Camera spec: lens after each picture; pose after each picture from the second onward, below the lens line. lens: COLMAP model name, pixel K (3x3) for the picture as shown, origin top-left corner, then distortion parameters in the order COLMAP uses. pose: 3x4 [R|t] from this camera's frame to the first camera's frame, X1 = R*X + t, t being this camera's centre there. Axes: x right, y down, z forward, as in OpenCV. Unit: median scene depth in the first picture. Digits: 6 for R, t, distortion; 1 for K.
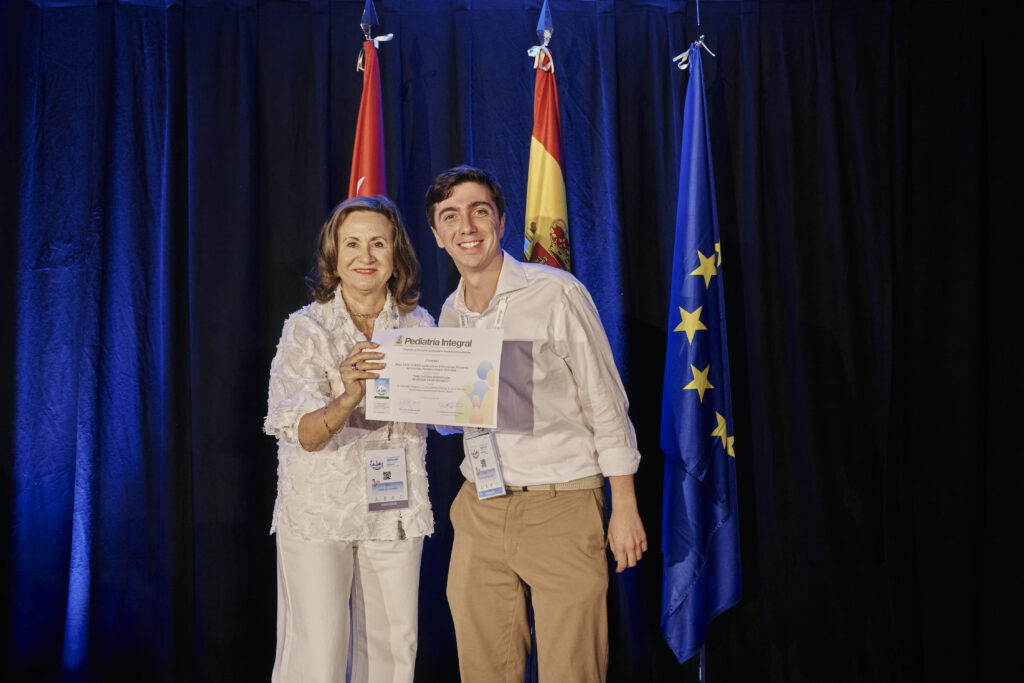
lens RADIAL K [[1235.4, 0, 513.6], [0, 1235.4, 344.3], [0, 0, 1]] dist [-0.007263, -0.016627]
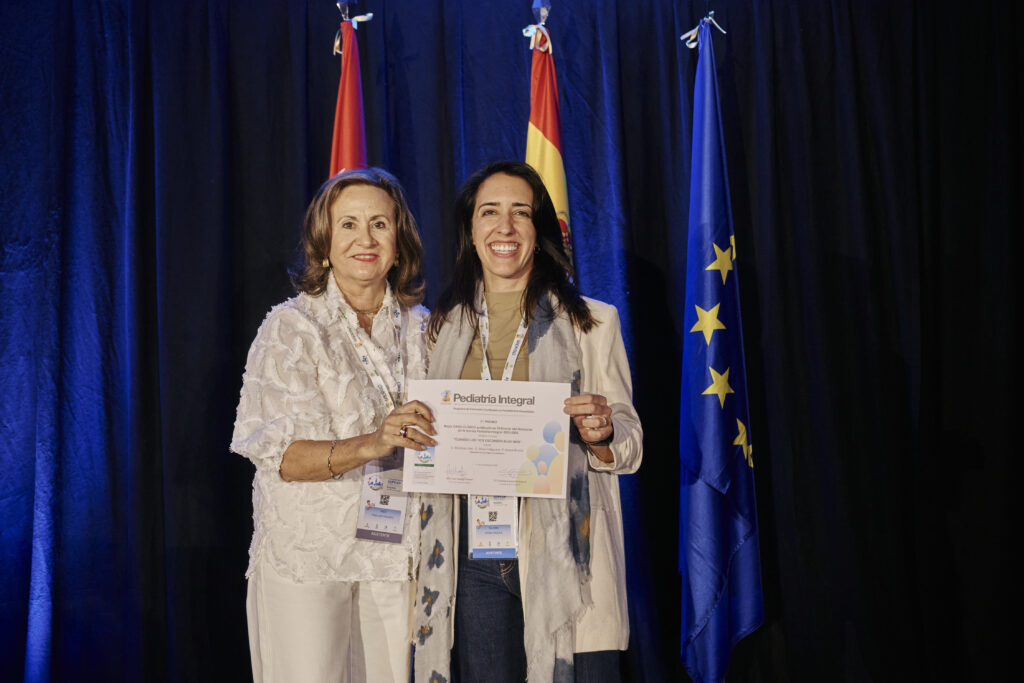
lens RADIAL K [[1297.9, 0, 518.3], [0, 1297.9, 337.1], [0, 0, 1]] dist [0.008267, -0.030791]
pose [[0.999827, -0.013449, 0.012851, -0.006939], [0.013581, 0.999856, -0.010208, 0.001278], [-0.012712, 0.010381, 0.999865, 0.030481]]
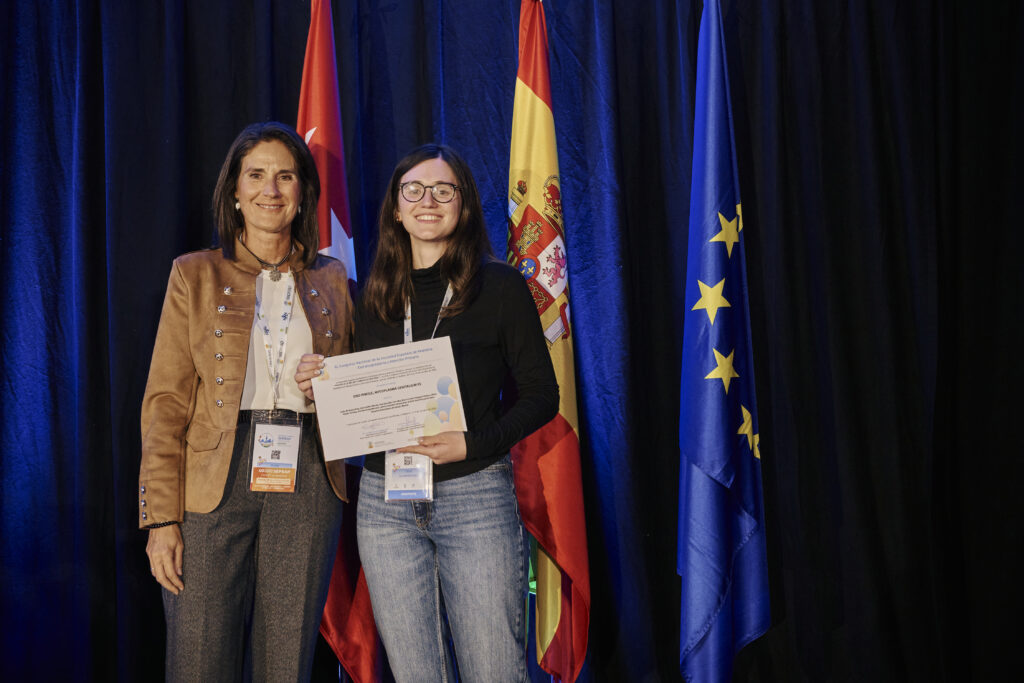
lens RADIAL K [[1306.0, 0, 506.8], [0, 1306.0, 340.2], [0, 0, 1]] dist [0.014410, -0.013798]
pose [[0.999649, -0.007305, 0.025480, -0.013917], [0.007045, 0.999923, 0.010264, 0.000073], [-0.025553, -0.010081, 0.999623, 0.102612]]
